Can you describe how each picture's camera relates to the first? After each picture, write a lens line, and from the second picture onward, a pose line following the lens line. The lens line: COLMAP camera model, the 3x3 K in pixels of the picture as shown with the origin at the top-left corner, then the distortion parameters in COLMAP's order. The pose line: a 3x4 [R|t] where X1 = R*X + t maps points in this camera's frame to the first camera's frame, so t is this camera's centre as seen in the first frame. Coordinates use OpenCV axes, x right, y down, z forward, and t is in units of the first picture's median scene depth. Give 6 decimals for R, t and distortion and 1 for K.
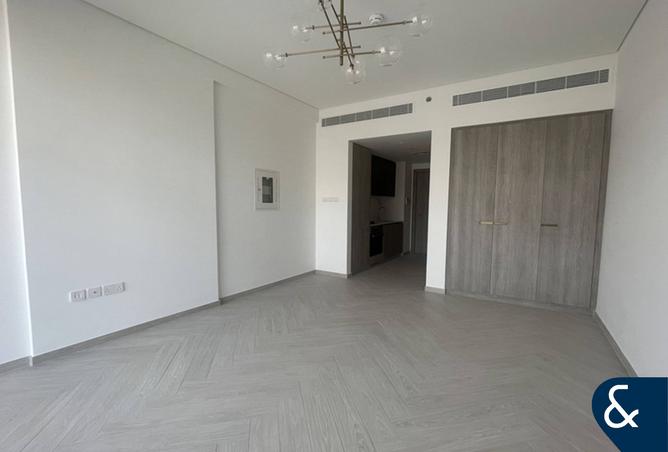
lens RADIAL K [[305.3, 0, 337.9], [0, 305.3, 227.7], [0, 0, 1]] dist [-0.000745, -0.000814]
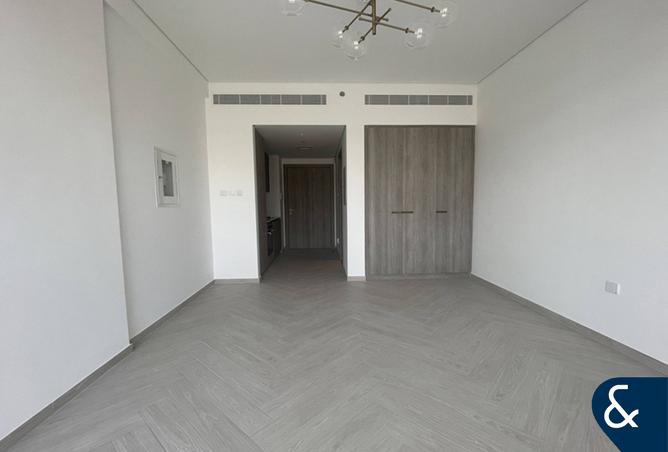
lens RADIAL K [[305.3, 0, 335.9], [0, 305.3, 226.5], [0, 0, 1]] dist [-0.000745, -0.000814]
pose [[0.817946, -0.062336, 0.571908, -0.354774], [0.061314, 0.997896, 0.021077, -0.000590], [-0.572018, 0.017826, 0.820047, 0.193932]]
